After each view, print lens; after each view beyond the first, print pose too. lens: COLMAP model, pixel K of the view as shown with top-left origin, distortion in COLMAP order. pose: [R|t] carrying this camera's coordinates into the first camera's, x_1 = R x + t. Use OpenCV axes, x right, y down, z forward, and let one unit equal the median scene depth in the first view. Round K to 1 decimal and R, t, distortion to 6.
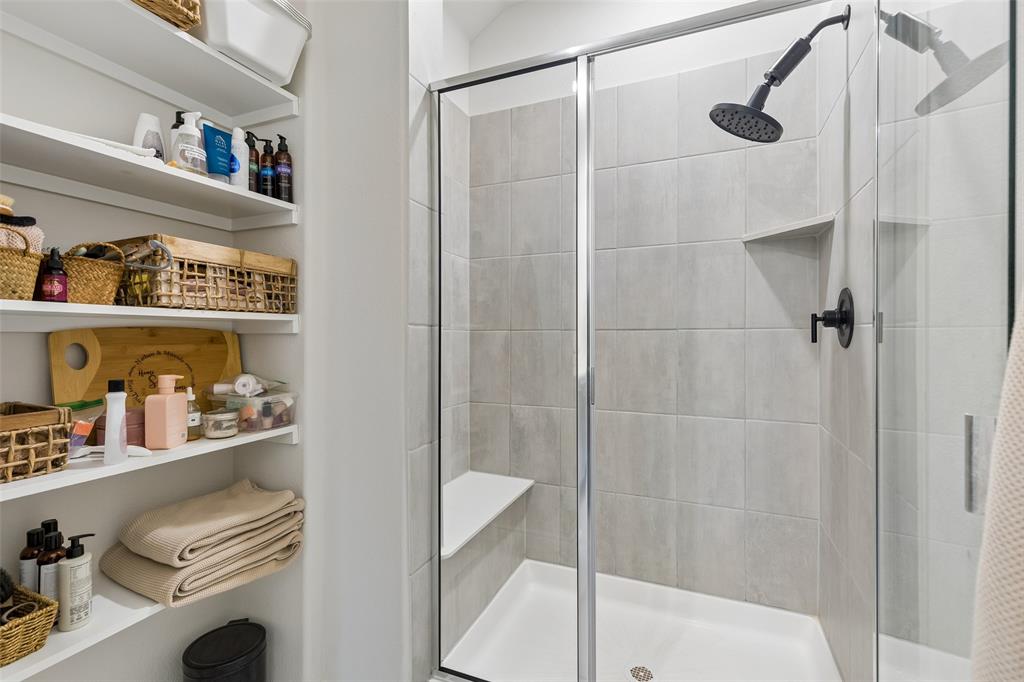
lens RADIAL K [[453.0, 0, 509.8], [0, 453.0, 341.5], [0, 0, 1]] dist [0.000968, 0.000114]
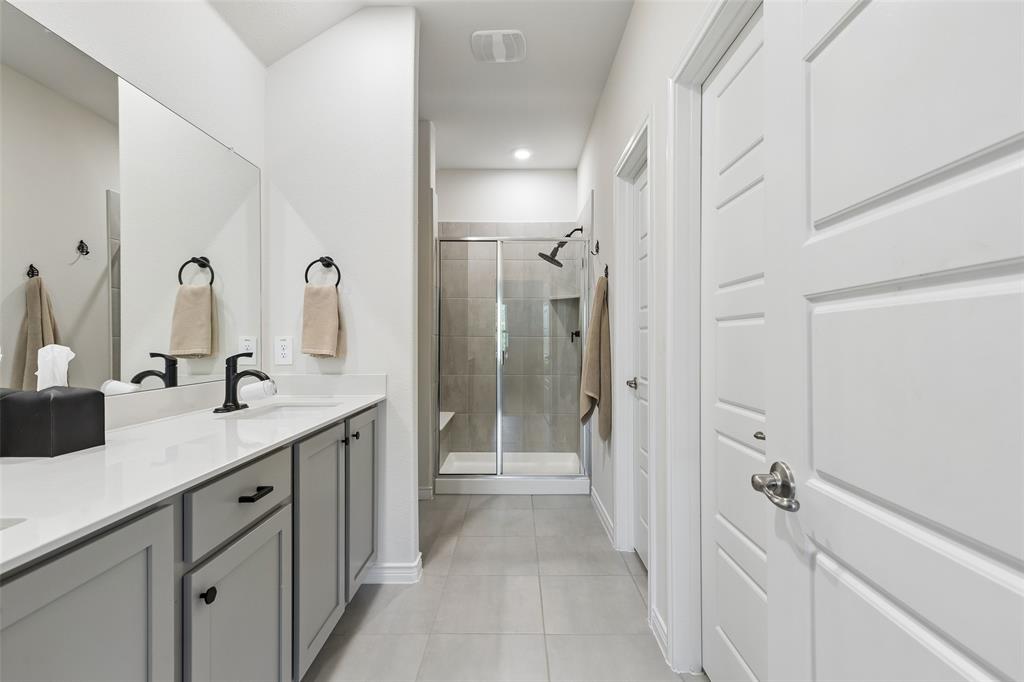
lens RADIAL K [[453.0, 0, 515.0], [0, 453.0, 339.5], [0, 0, 1]] dist [0.000968, 0.000114]
pose [[0.919828, 0.004288, 0.392297, -0.618318], [-0.002118, 0.999980, -0.005965, 0.000560], [-0.392315, 0.004656, 0.919819, -1.184024]]
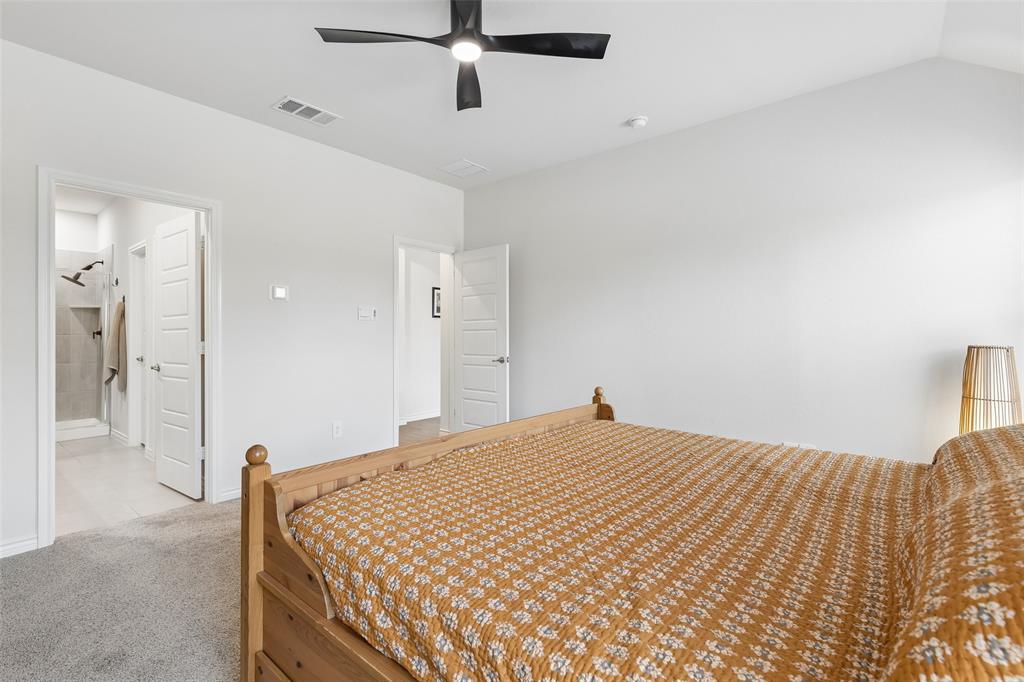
lens RADIAL K [[453.0, 0, 519.3], [0, 453.0, 338.2], [0, 0, 1]] dist [0.000968, 0.000114]
pose [[0.255792, 0.004296, 0.966722, -1.914610], [0.002051, 0.999985, -0.004987, 0.020543], [-0.966730, 0.003258, 0.255779, -3.126865]]
